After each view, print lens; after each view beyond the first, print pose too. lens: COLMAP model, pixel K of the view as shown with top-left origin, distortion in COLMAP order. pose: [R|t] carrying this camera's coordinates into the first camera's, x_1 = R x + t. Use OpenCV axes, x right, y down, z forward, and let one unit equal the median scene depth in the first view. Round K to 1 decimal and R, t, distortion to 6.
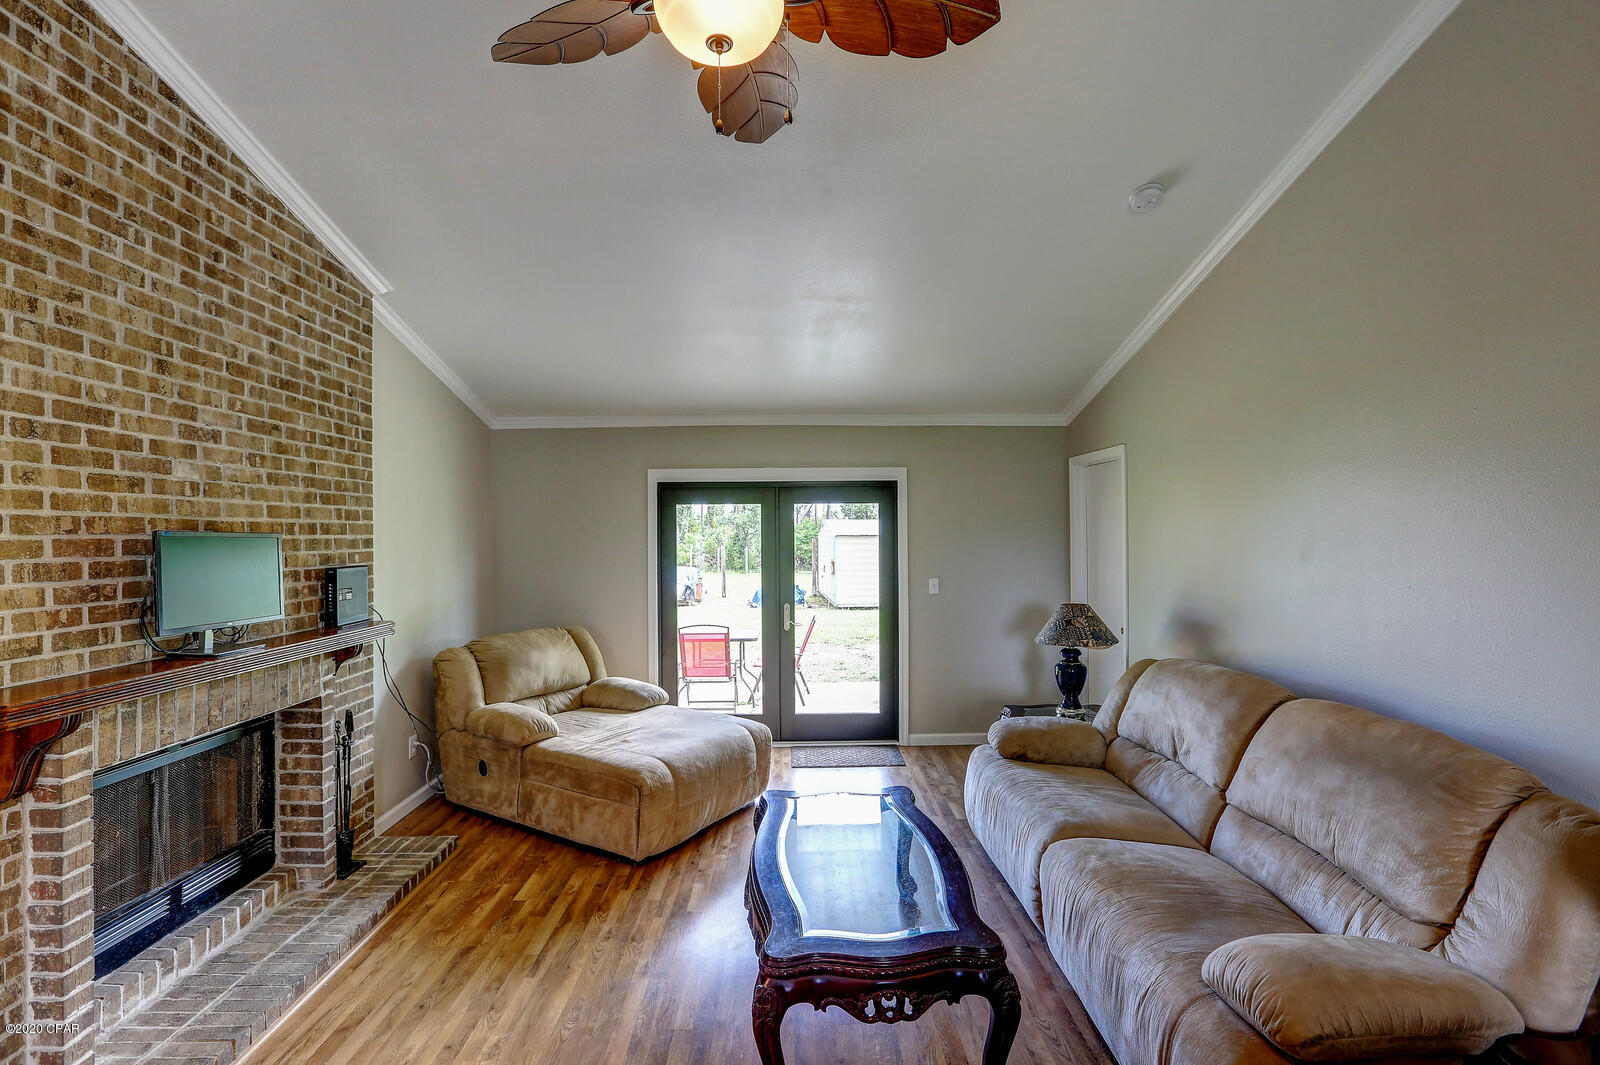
lens RADIAL K [[727.7, 0, 797.4], [0, 727.7, 535.2], [0, 0, 1]] dist [-0.039714, 0.008463]
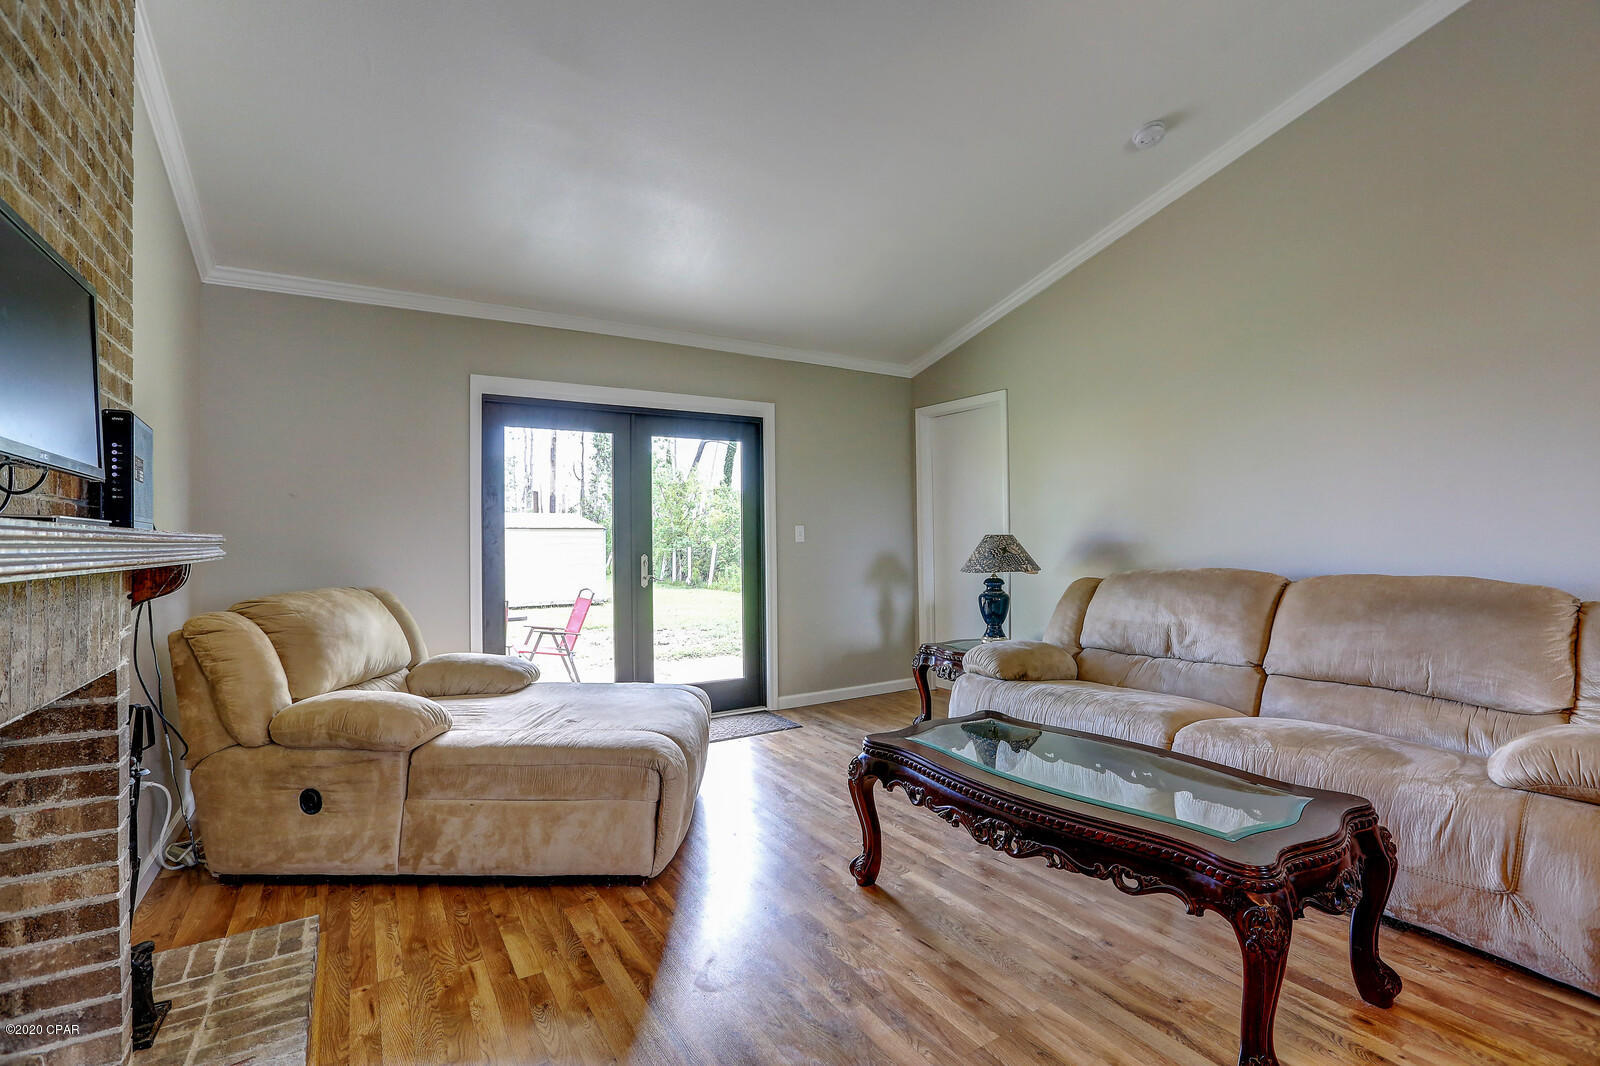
lens RADIAL K [[727.7, 0, 812.8], [0, 727.7, 530.1], [0, 0, 1]] dist [-0.039714, 0.008463]
pose [[0.854820, 0.003045, 0.518915, -0.393646], [0.003783, 0.999920, -0.012099, 0.106970], [-0.518910, 0.012306, 0.854740, 0.273732]]
